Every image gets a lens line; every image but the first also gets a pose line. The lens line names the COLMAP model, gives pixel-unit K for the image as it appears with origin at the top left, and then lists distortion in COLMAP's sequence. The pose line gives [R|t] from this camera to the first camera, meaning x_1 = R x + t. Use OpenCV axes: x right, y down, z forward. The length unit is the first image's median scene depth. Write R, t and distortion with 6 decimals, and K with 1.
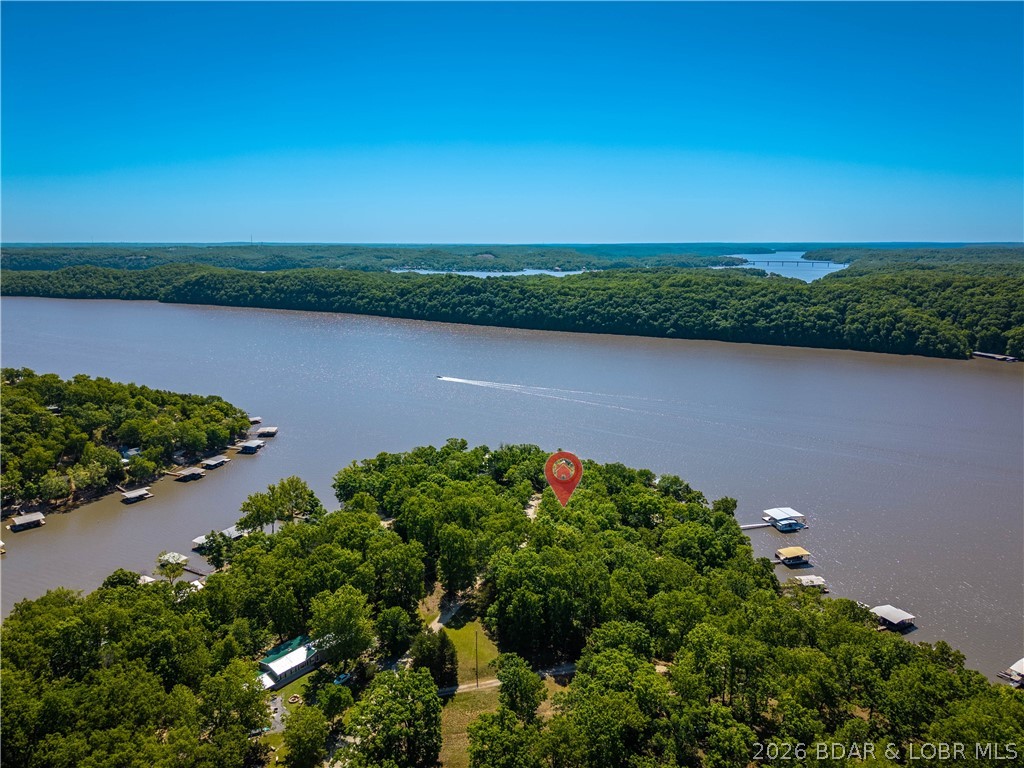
lens RADIAL K [[692.1, 0, 510.0], [0, 692.1, 385.4], [0, 0, 1]] dist [0.022185, -0.018105]
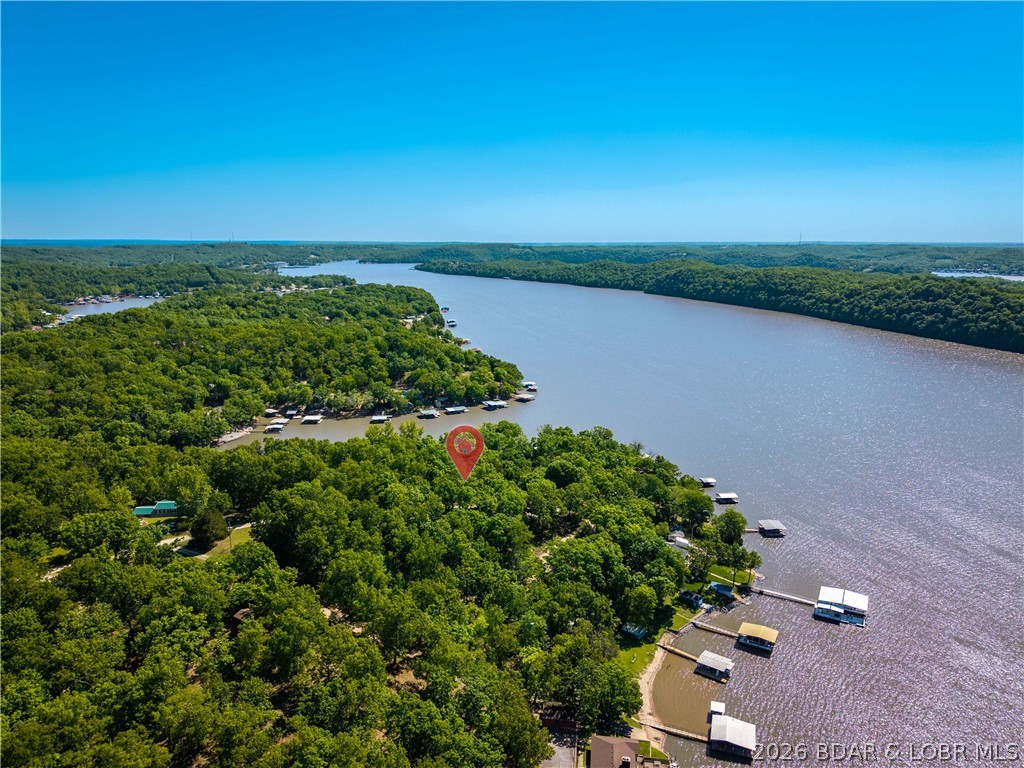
lens RADIAL K [[692.1, 0, 509.9], [0, 692.1, 380.3], [0, 0, 1]] dist [0.022185, -0.018105]
pose [[0.697906, 0.139456, -0.702481, 0.178647], [-0.144641, 0.988093, 0.052457, -0.007644], [0.701431, 0.064997, 0.709767, 0.064805]]
